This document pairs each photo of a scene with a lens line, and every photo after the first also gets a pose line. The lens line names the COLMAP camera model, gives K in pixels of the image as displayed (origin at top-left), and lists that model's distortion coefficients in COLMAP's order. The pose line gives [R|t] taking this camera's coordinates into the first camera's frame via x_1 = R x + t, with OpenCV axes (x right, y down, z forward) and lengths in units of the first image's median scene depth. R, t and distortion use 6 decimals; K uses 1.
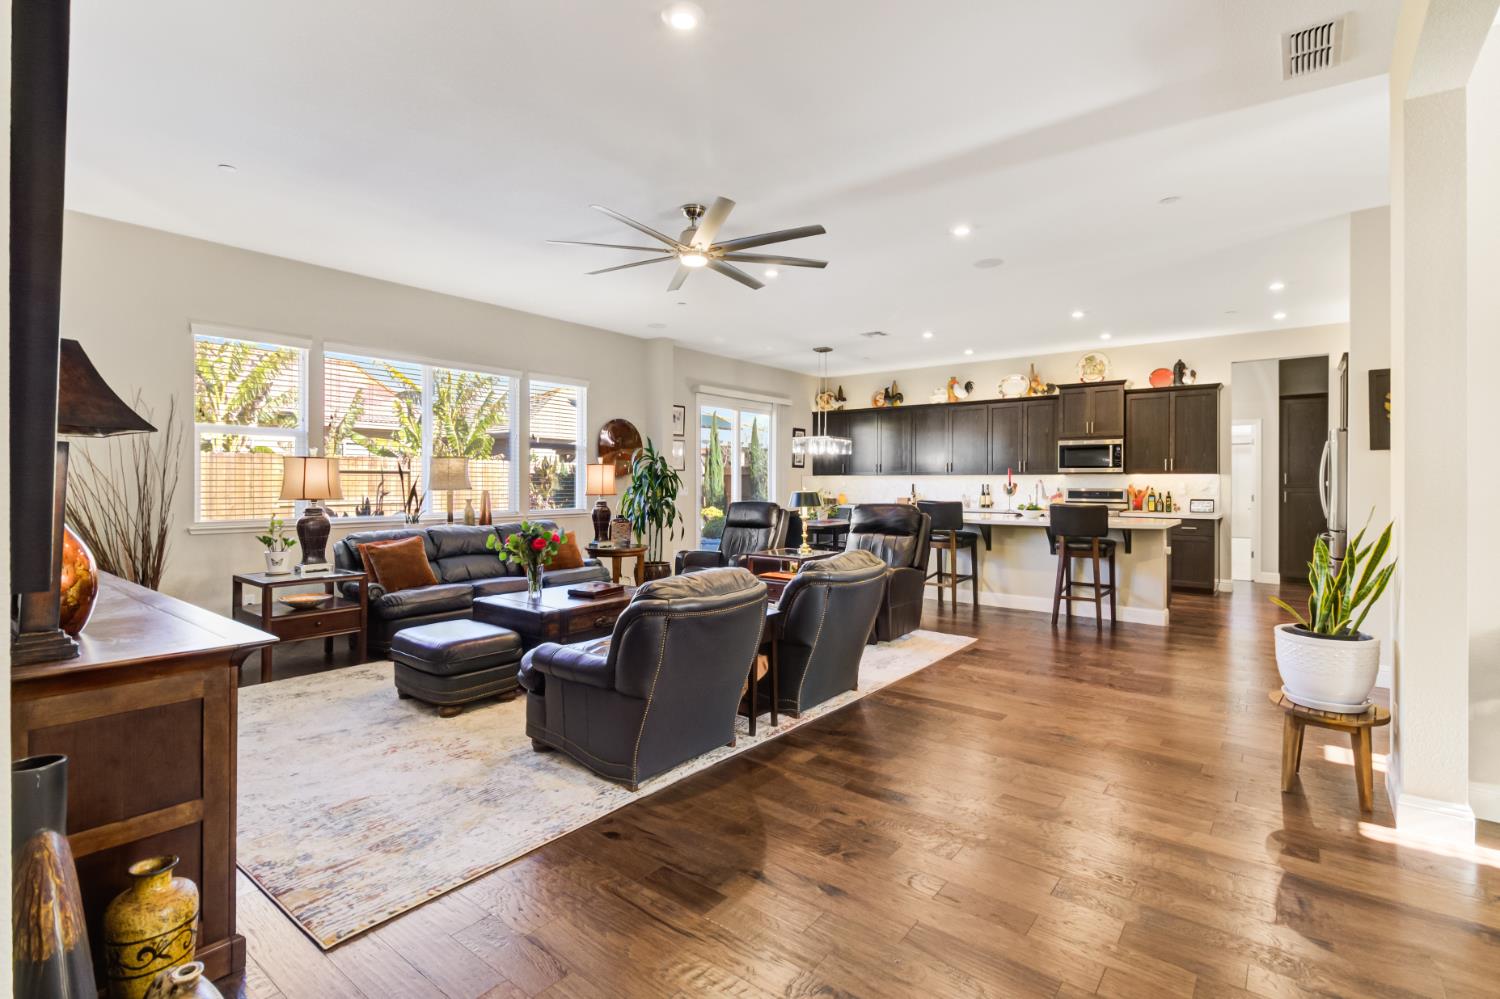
lens RADIAL K [[694.5, 0, 759.9], [0, 694.5, 482.2], [0, 0, 1]] dist [0.008121, -0.000268]
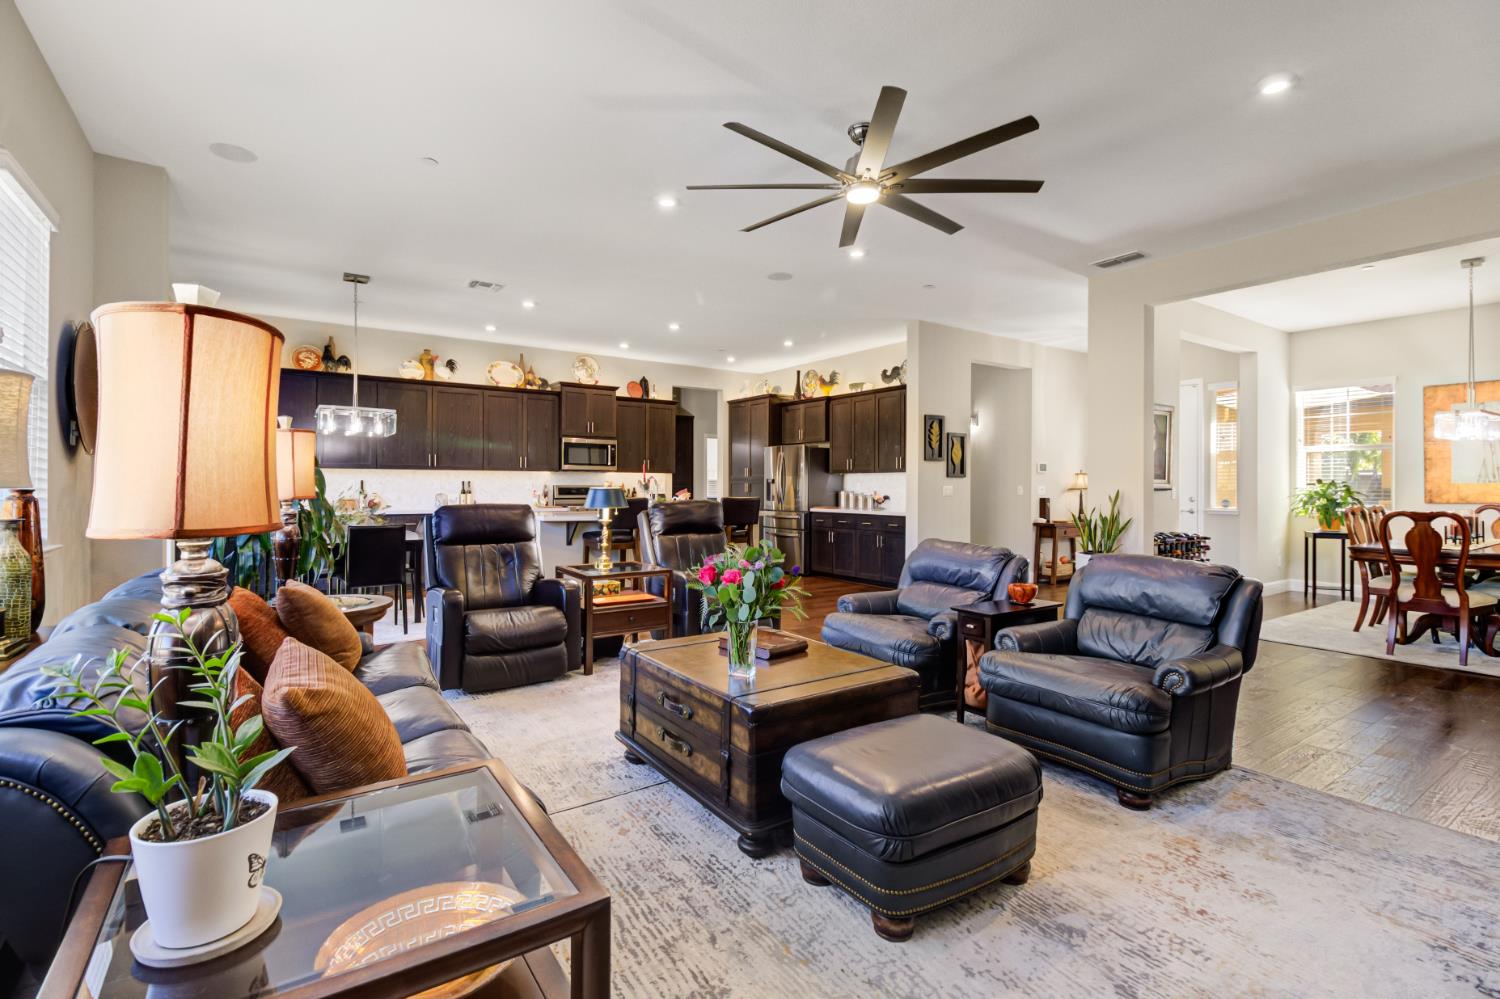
lens RADIAL K [[694.5, 0, 759.9], [0, 694.5, 482.2], [0, 0, 1]] dist [0.008121, -0.000268]
pose [[0.292037, 0.004575, 0.956396, -0.643424], [-0.002539, 0.999989, -0.004008, 0.011400], [-0.956404, -0.001258, 0.292046, 0.634987]]
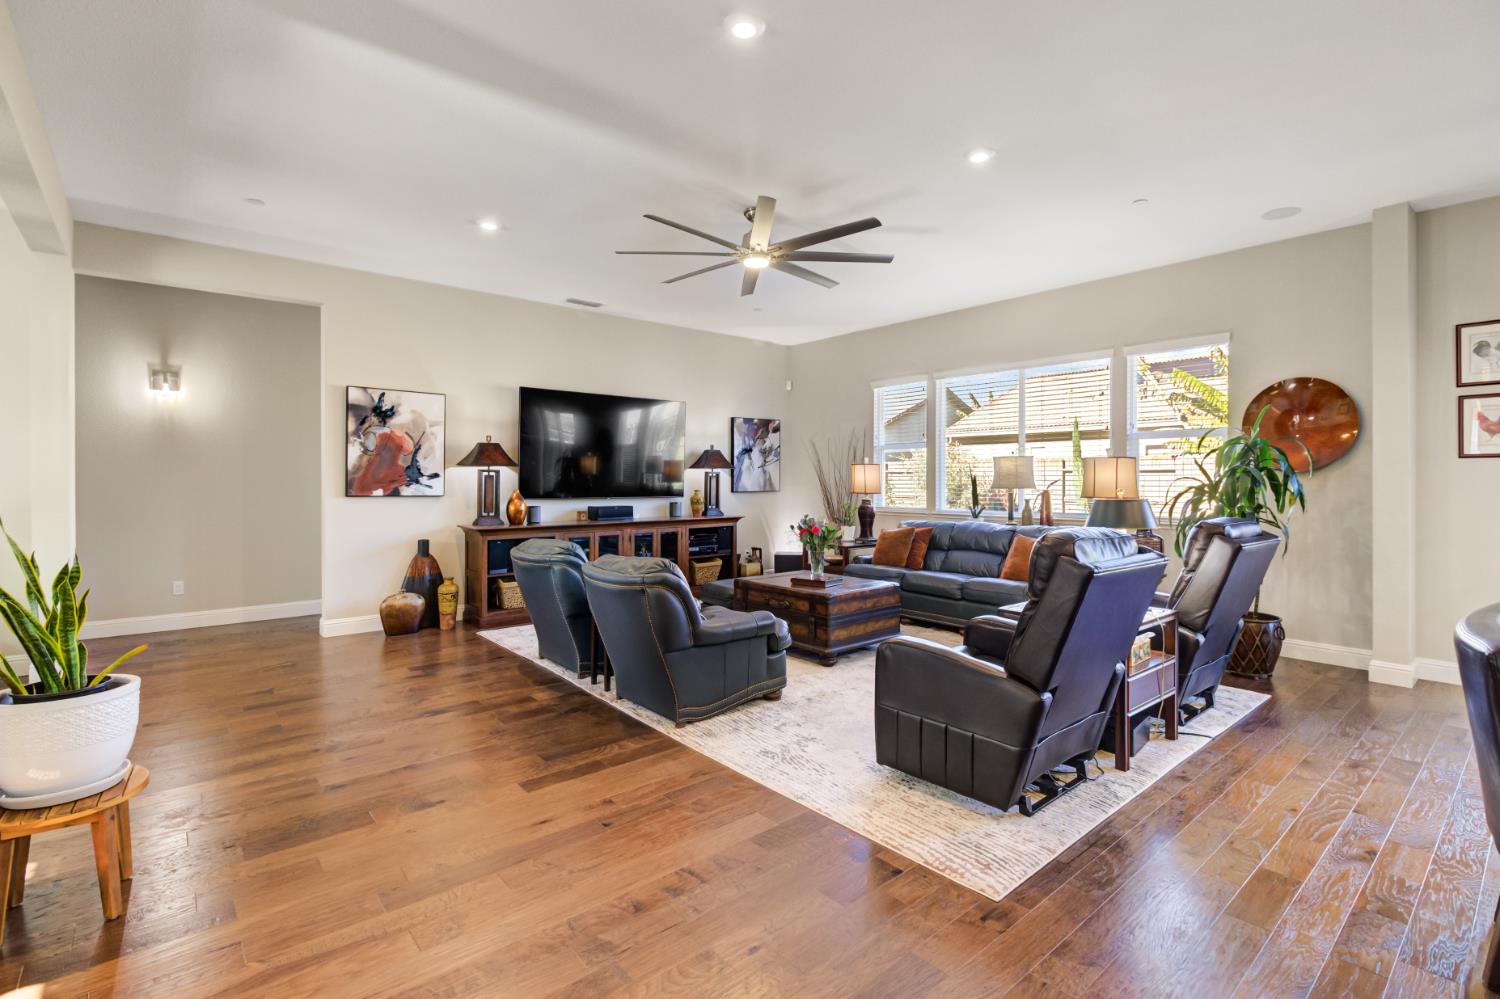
lens RADIAL K [[694.5, 0, 759.9], [0, 694.5, 482.2], [0, 0, 1]] dist [0.008121, -0.000268]
pose [[-0.204199, 0.001756, -0.978928, 0.657592], [-0.002004, 0.999996, 0.002212, -0.000804], [0.978927, 0.002413, -0.204194, 0.885394]]
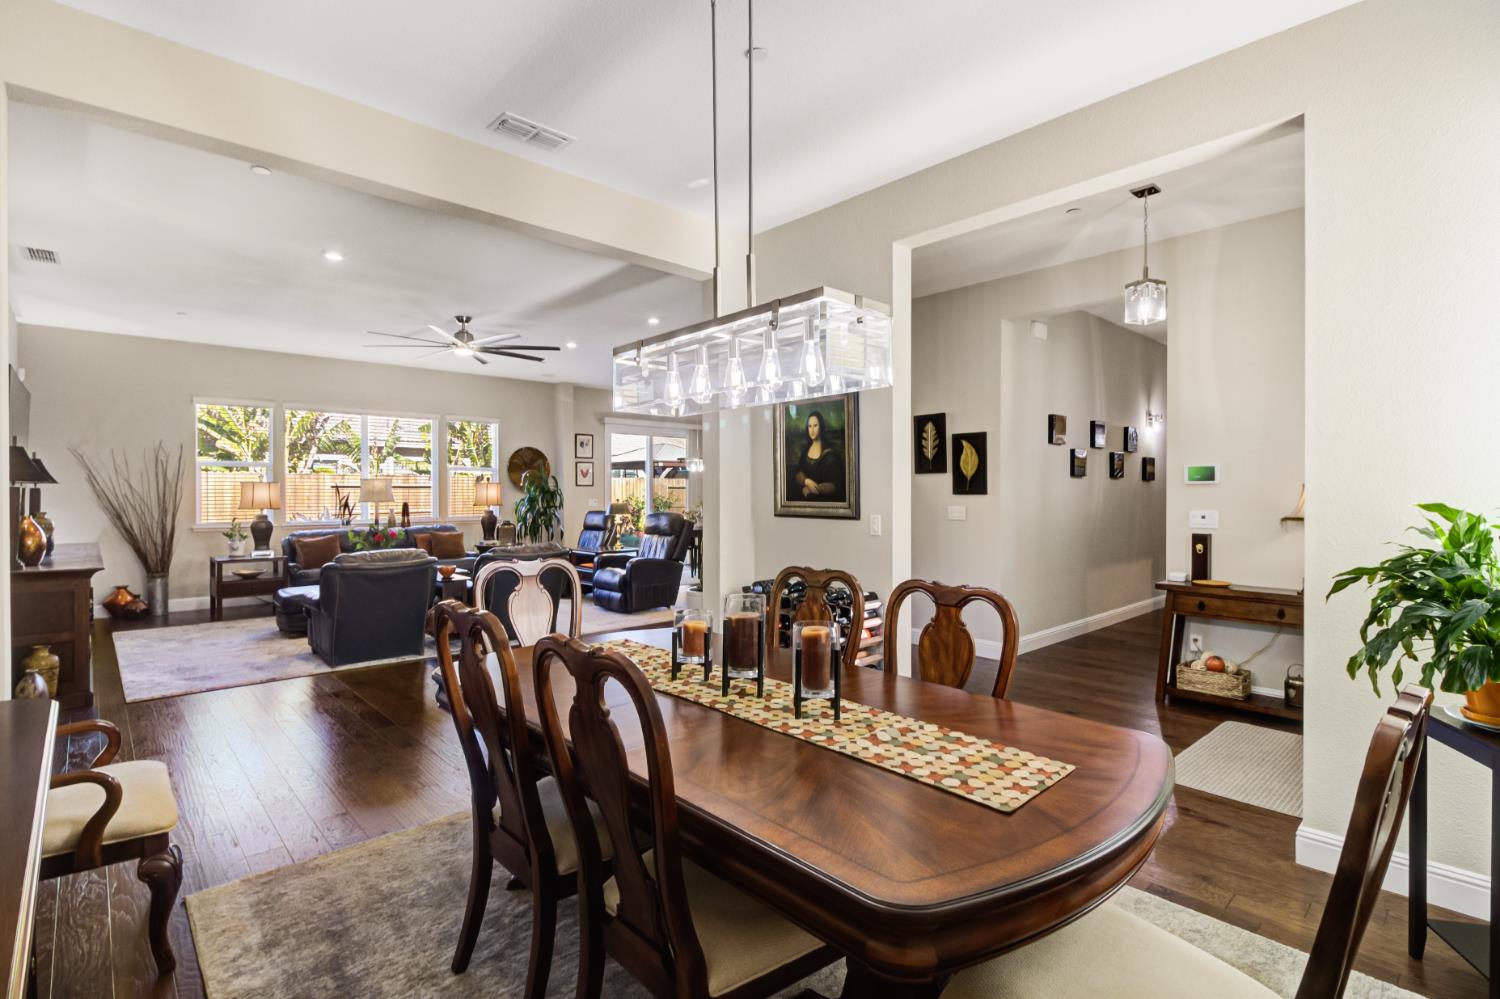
lens RADIAL K [[708.2, 0, 769.1], [0, 708.2, 497.6], [0, 0, 1]] dist [-0.001759, -0.000448]
pose [[0.988466, -0.002039, -0.151431, 0.588589], [0.003103, 0.999972, 0.006789, -0.006509], [0.151413, -0.007181, 0.988444, -0.315471]]
